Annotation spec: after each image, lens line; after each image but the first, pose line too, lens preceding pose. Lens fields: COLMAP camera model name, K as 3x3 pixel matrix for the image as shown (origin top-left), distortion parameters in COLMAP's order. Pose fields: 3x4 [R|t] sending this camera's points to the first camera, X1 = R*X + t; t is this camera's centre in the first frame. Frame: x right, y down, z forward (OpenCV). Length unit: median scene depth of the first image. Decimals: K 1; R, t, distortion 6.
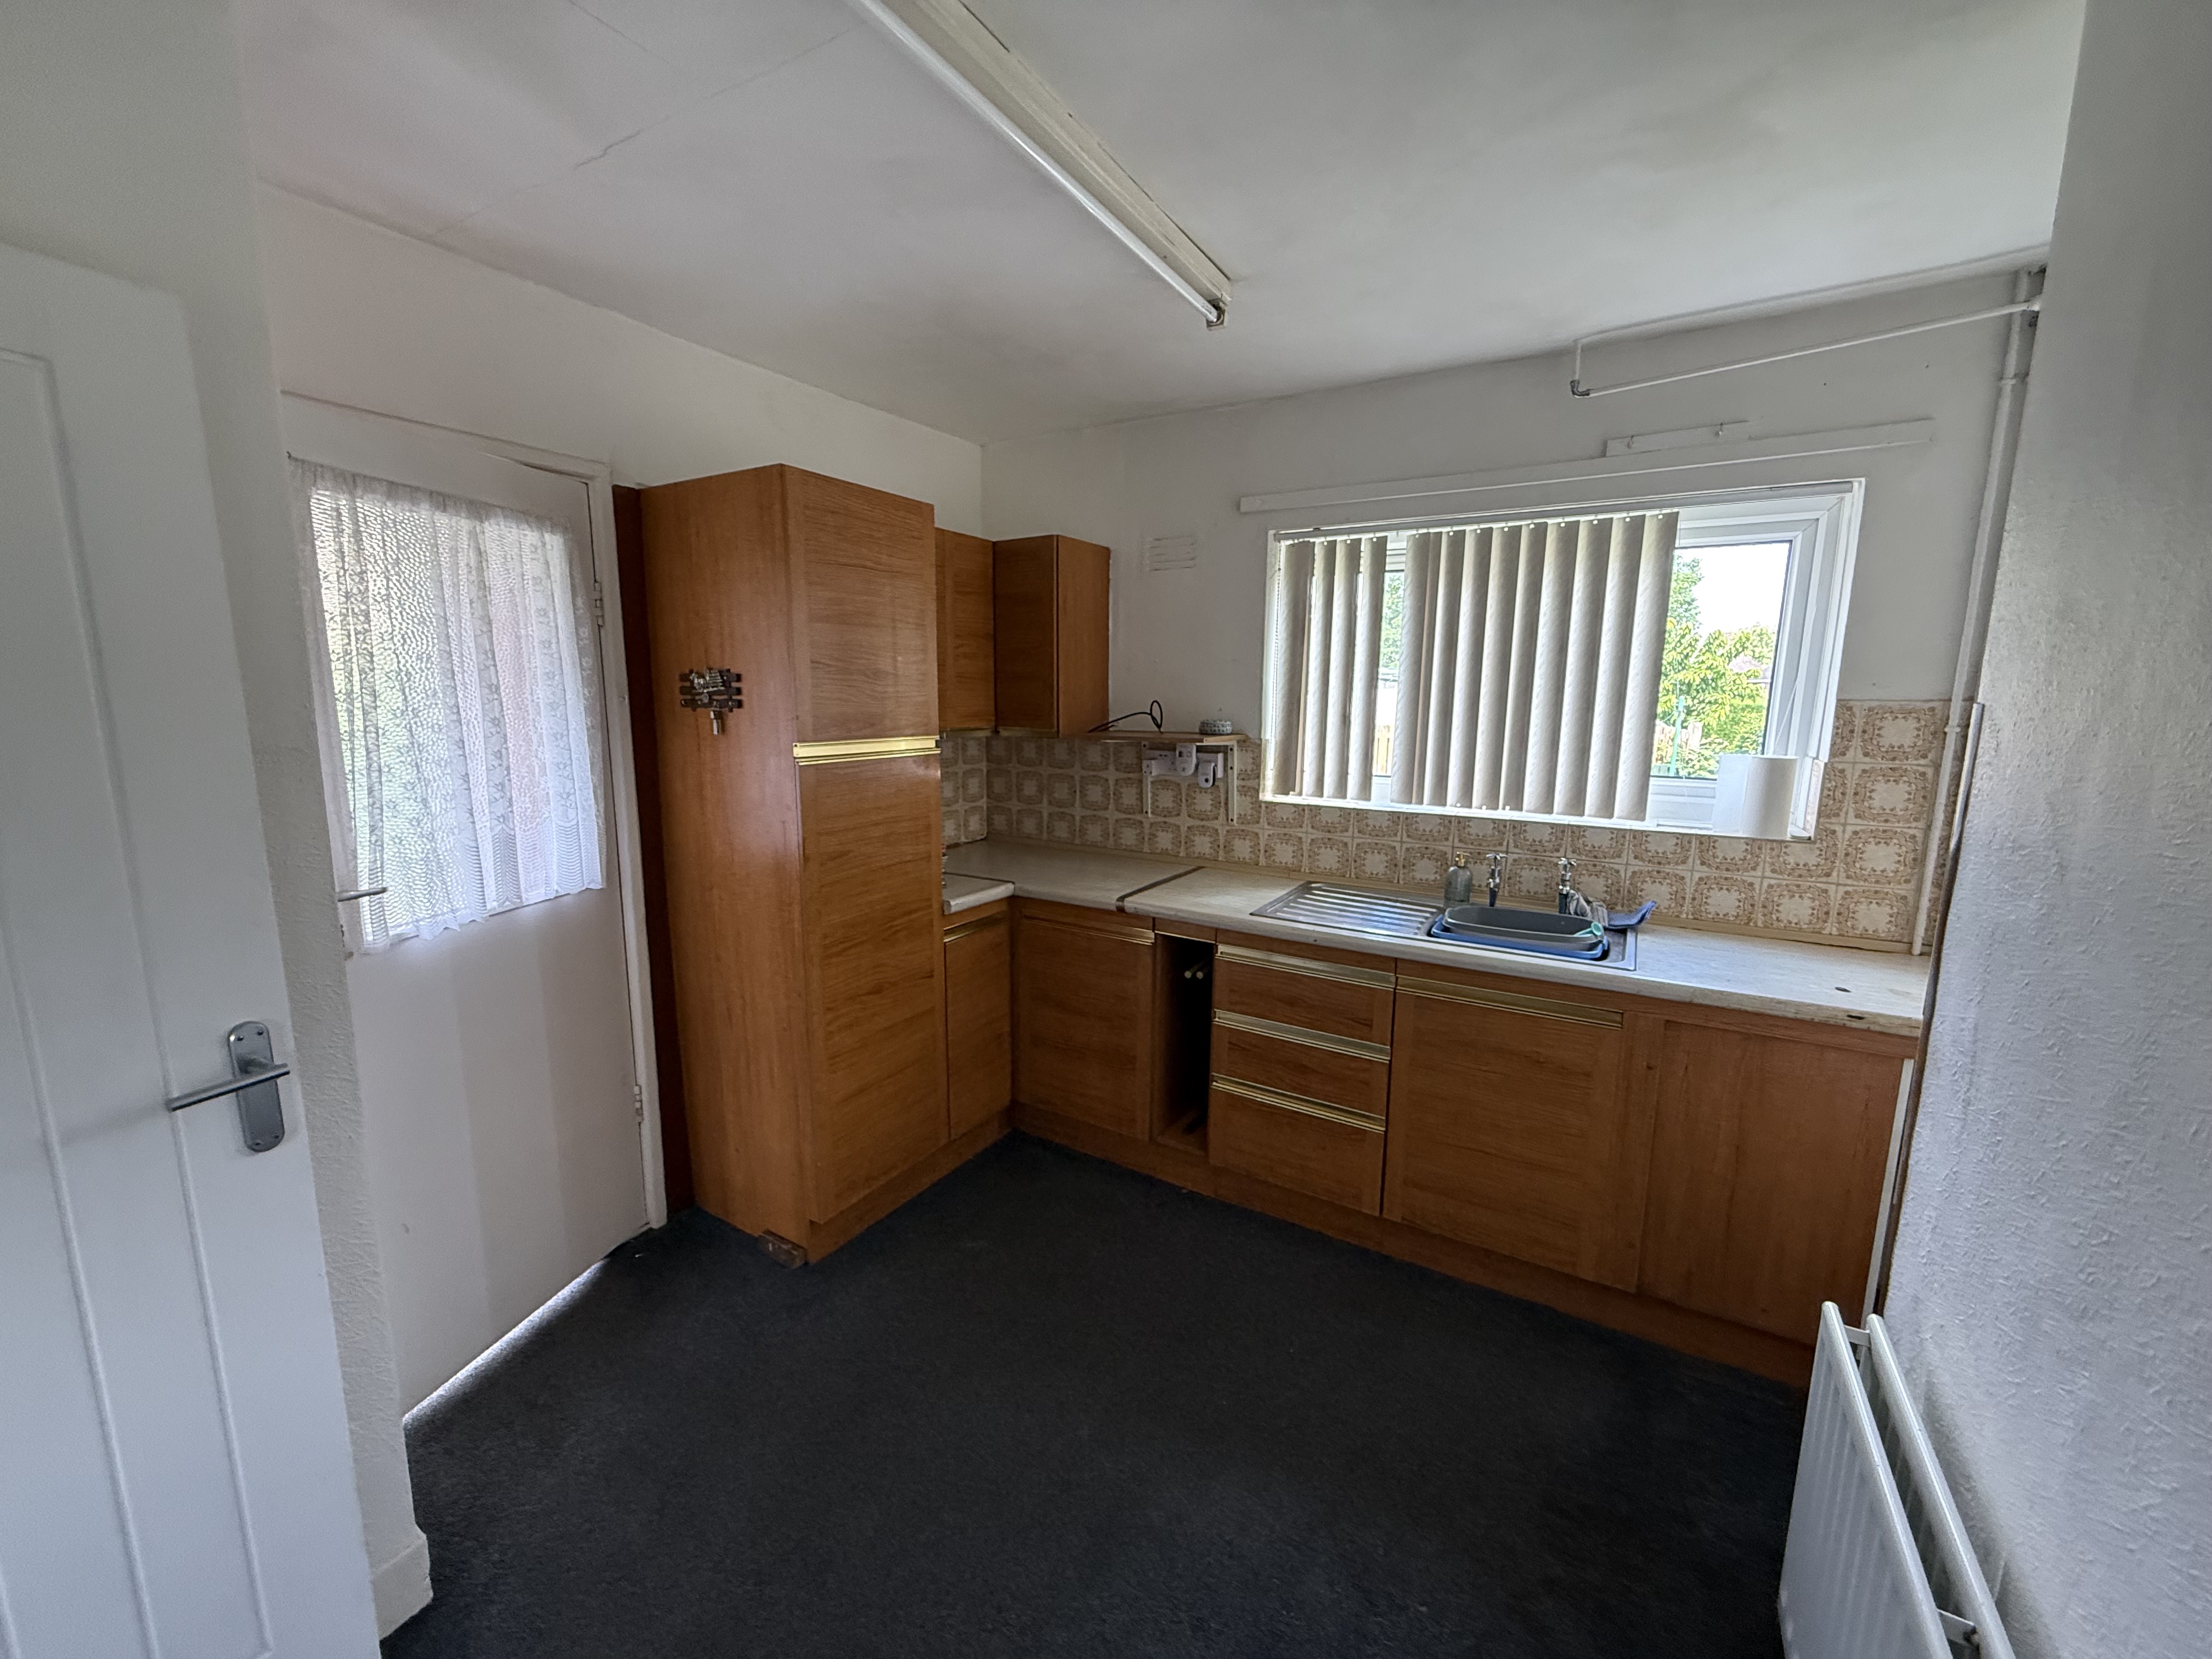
lens RADIAL K [[885.8, 0, 1105.2], [0, 885.8, 828.8], [0, 0, 1]] dist [0.001252, 0.000732]
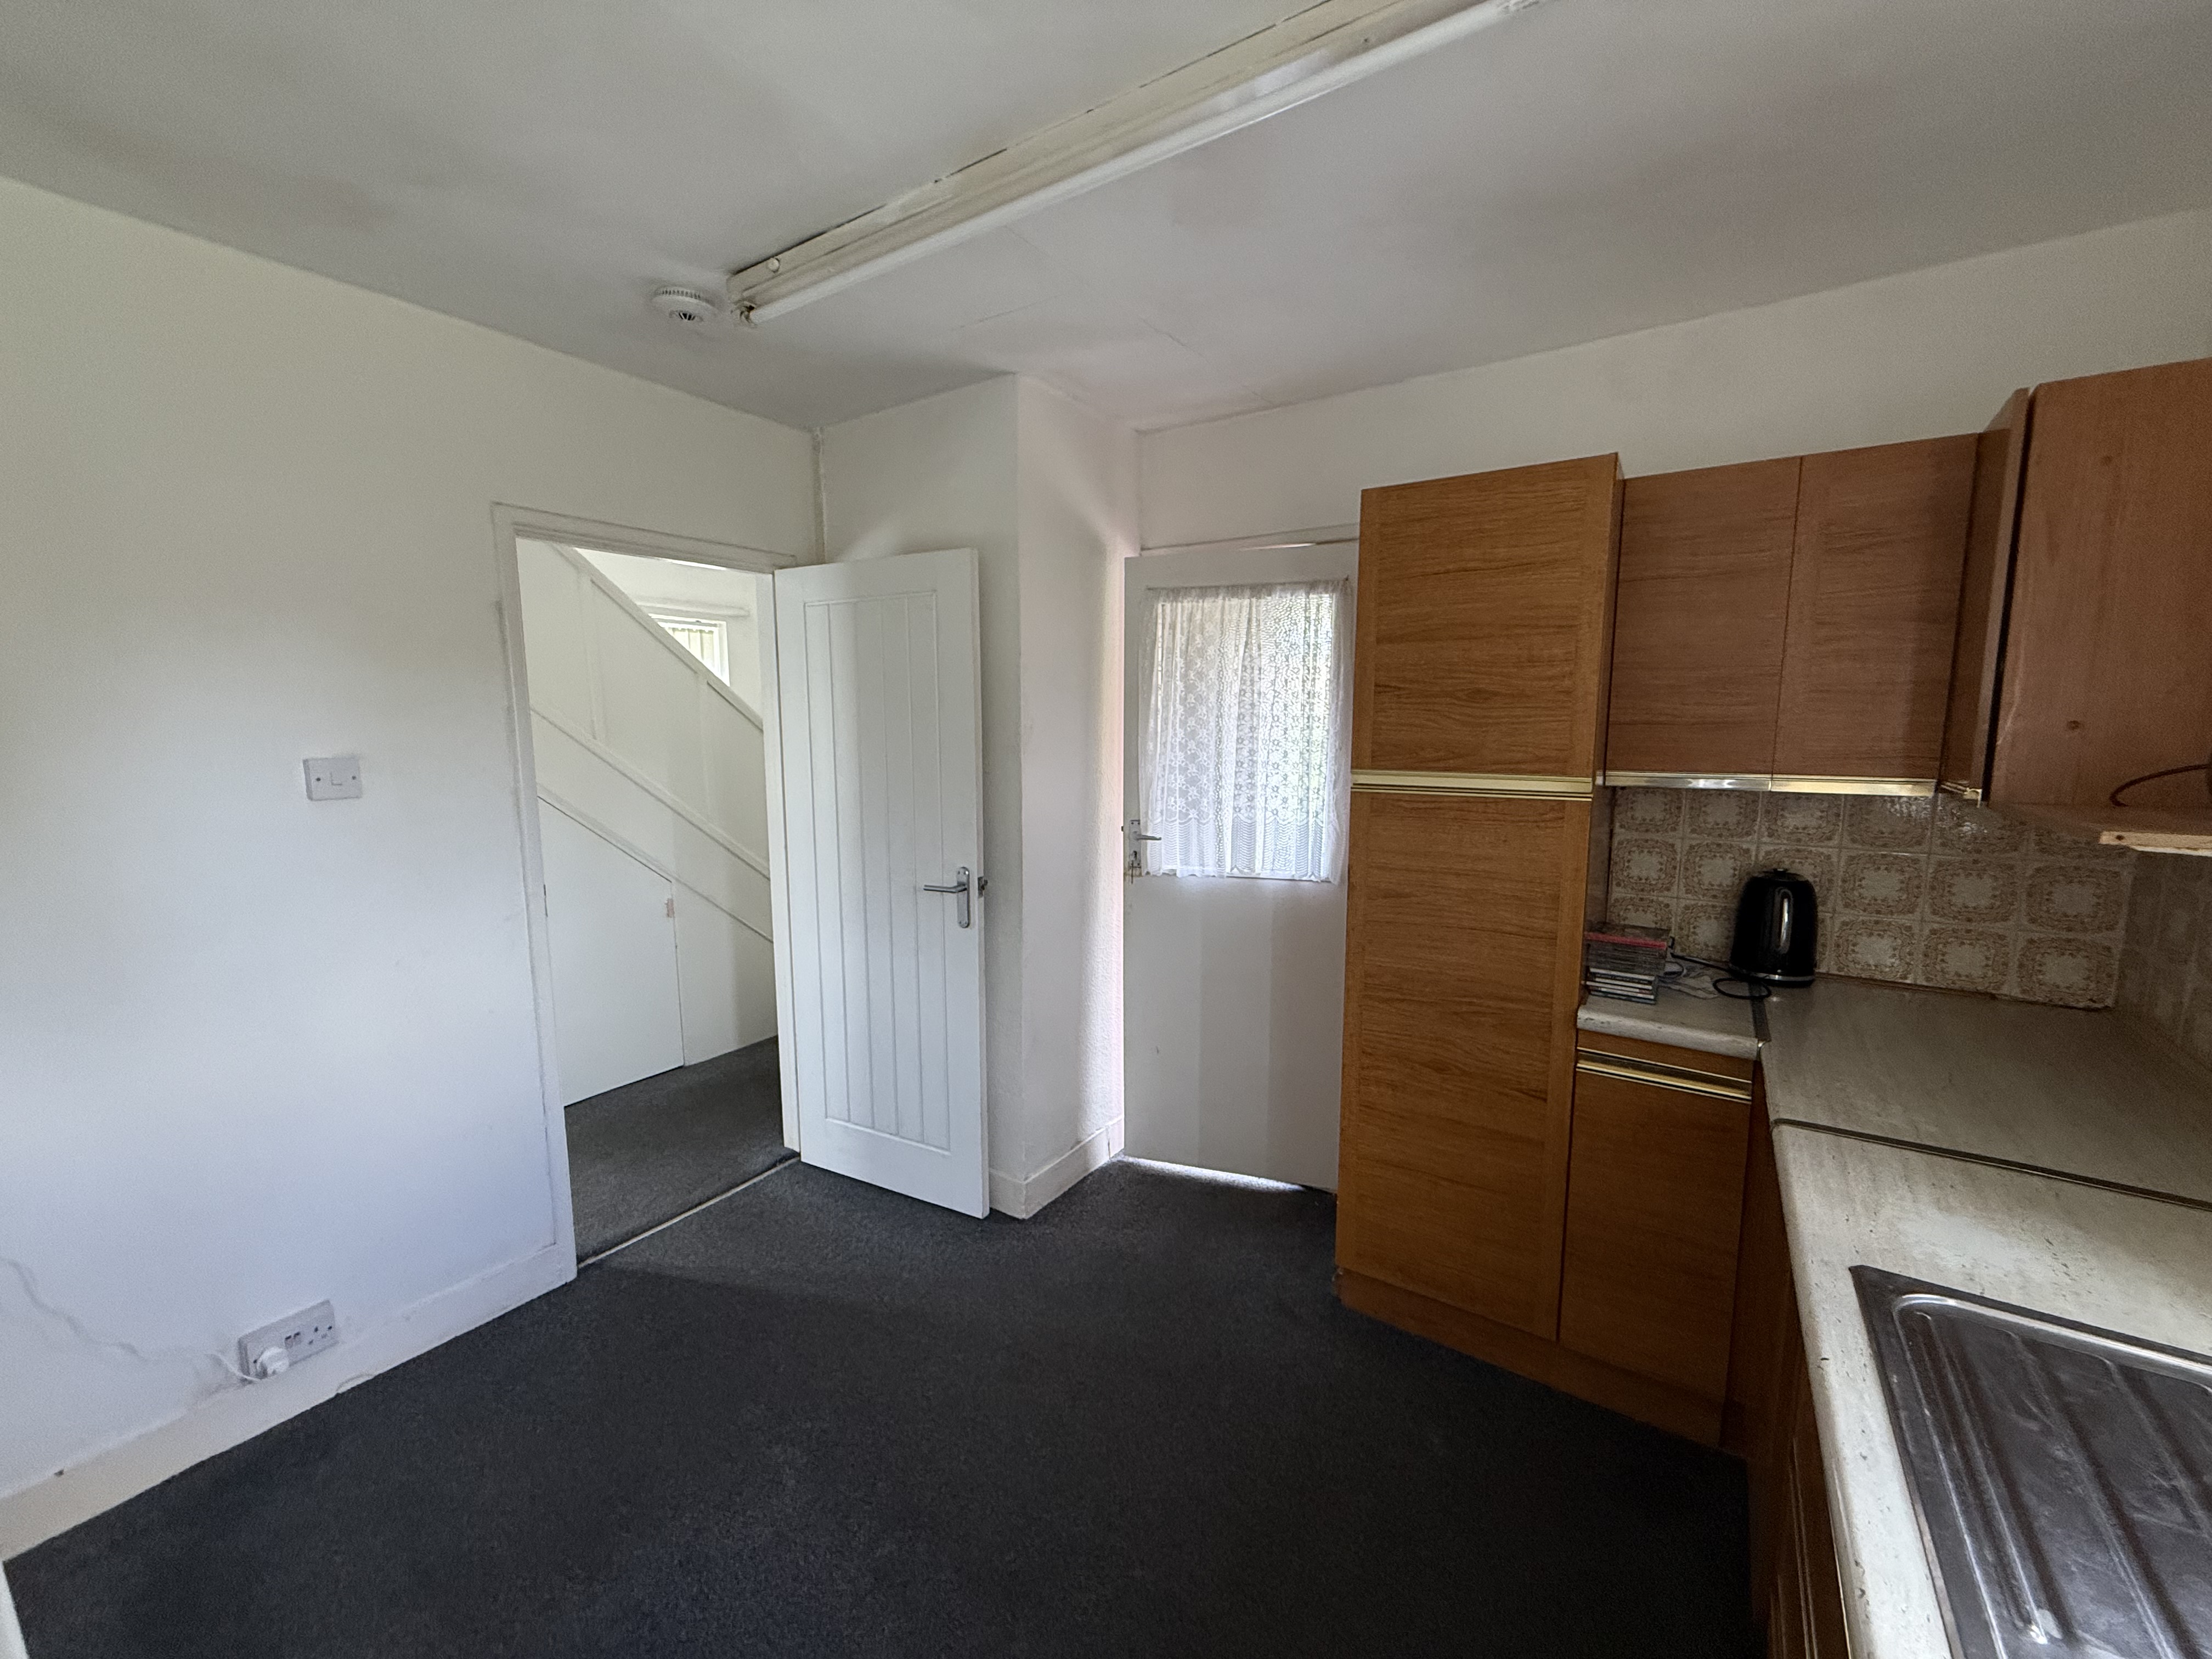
lens RADIAL K [[885.8, 0, 1108.3], [0, 885.8, 834.0], [0, 0, 1]] dist [0.001252, 0.000732]
pose [[-0.053373, 0.118048, -0.991572, 0.592580], [-0.155377, 0.979912, 0.125024, -0.096884], [0.986412, 0.160741, -0.033959, 0.703665]]
